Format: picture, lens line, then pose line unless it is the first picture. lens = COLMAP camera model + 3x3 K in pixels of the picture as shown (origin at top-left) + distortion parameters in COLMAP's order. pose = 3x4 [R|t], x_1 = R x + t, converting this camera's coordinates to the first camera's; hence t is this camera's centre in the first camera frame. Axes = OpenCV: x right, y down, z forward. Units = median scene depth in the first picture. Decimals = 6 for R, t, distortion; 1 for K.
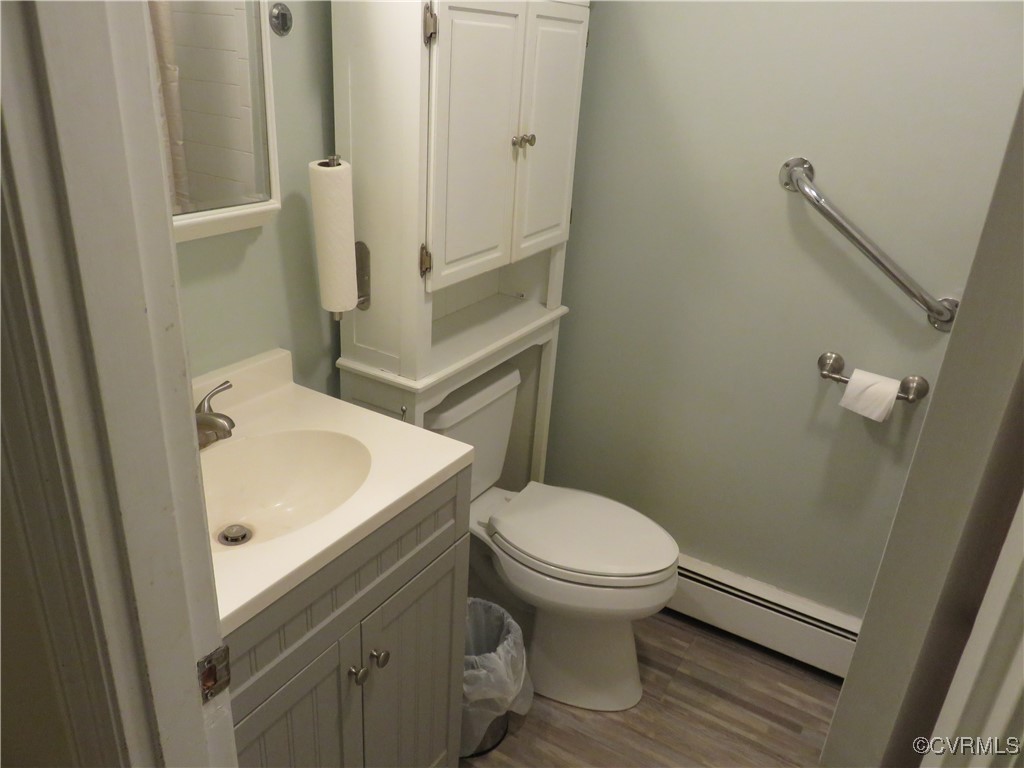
lens RADIAL K [[772.8, 0, 512.0], [0, 772.8, 384.0], [0, 0, 1]] dist [0.009926, 0.005415]
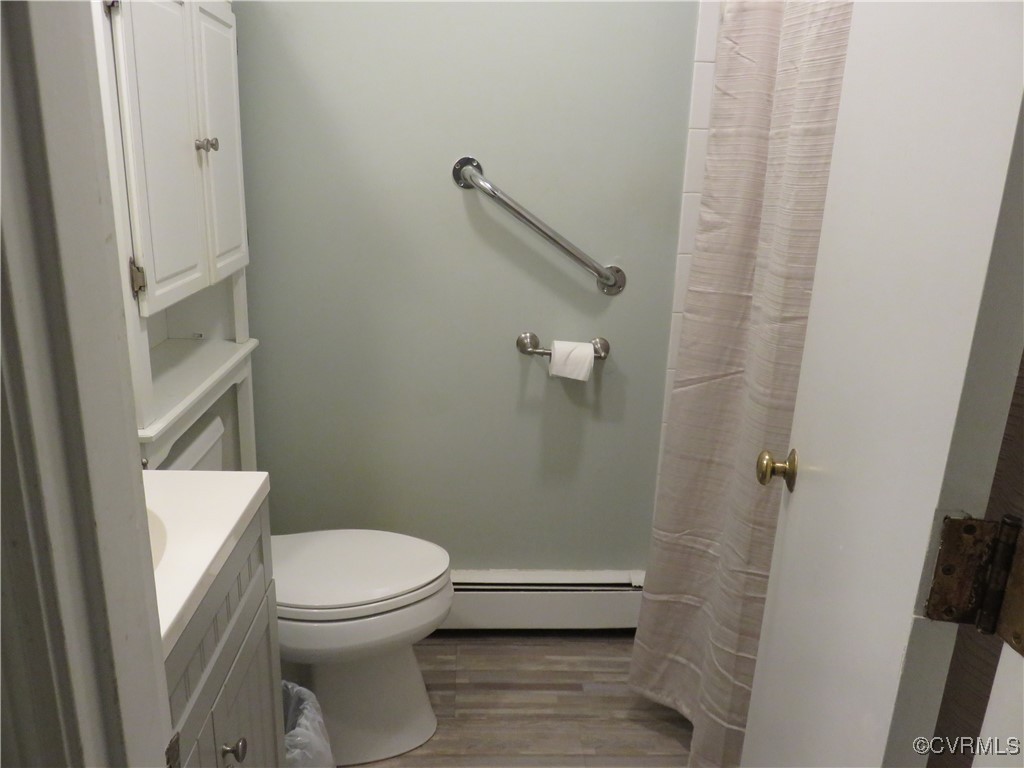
lens RADIAL K [[771.6, 0, 511.2], [0, 771.6, 380.4], [0, 0, 1]] dist [-0.008763, 0.001202]
pose [[0.838908, -0.189755, 0.510125, -0.168609], [0.236884, 0.971125, -0.028323, 0.049919], [-0.490020, 0.144601, 0.859634, 0.090250]]
